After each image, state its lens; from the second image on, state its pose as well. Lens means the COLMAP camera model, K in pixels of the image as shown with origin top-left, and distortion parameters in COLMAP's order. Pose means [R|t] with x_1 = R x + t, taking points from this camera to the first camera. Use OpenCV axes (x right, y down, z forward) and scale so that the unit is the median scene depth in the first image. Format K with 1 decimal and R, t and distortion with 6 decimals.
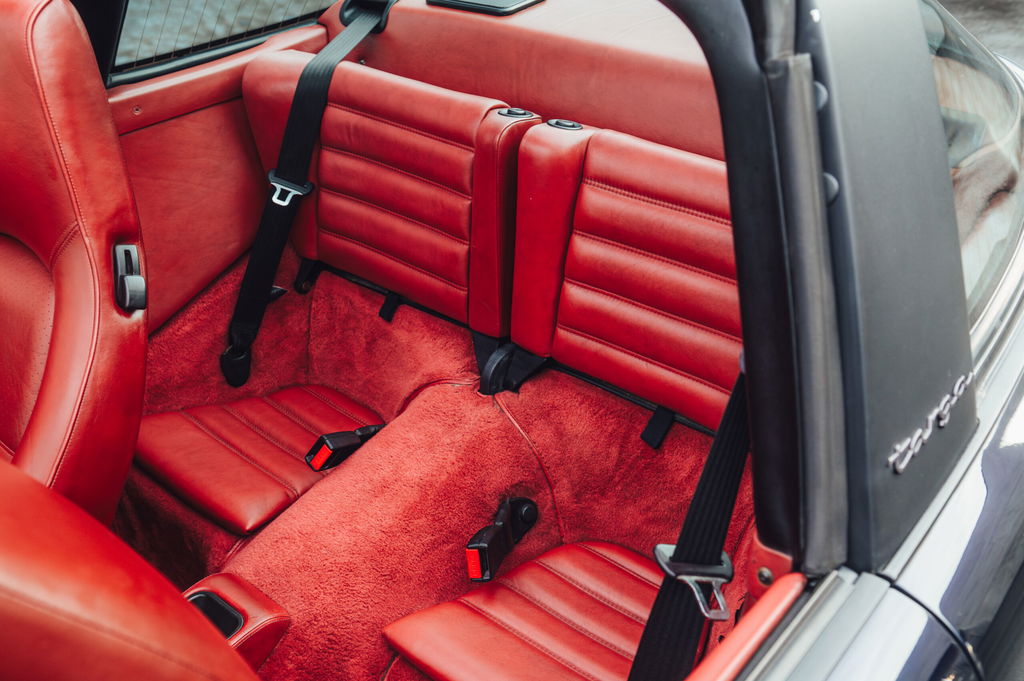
lens RADIAL K [[1102.1, 0, 512.0], [0, 1102.1, 340.5], [0, 0, 1]] dist [0.013203, 0.029124]
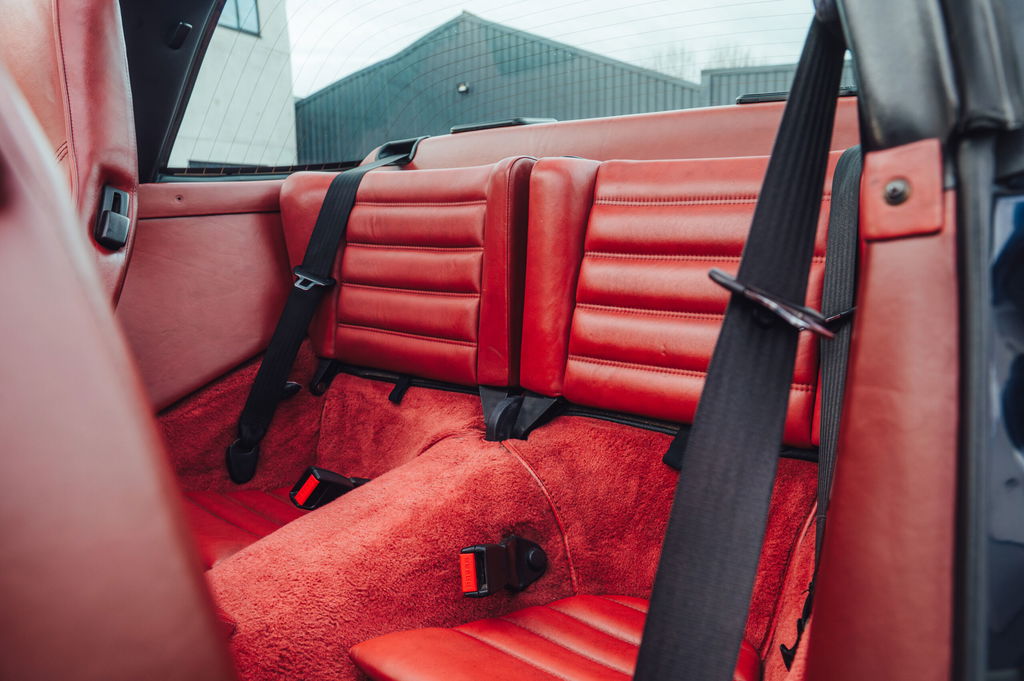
lens RADIAL K [[866.7, 0, 512.0], [0, 866.7, 340.5], [0, 0, 1]] dist [-0.015486, -0.004194]
pose [[0.999608, 0.010570, -0.025940, 0.011590], [-0.019858, 0.920549, -0.390121, 0.264117], [0.019756, 0.390483, 0.920398, 0.302871]]
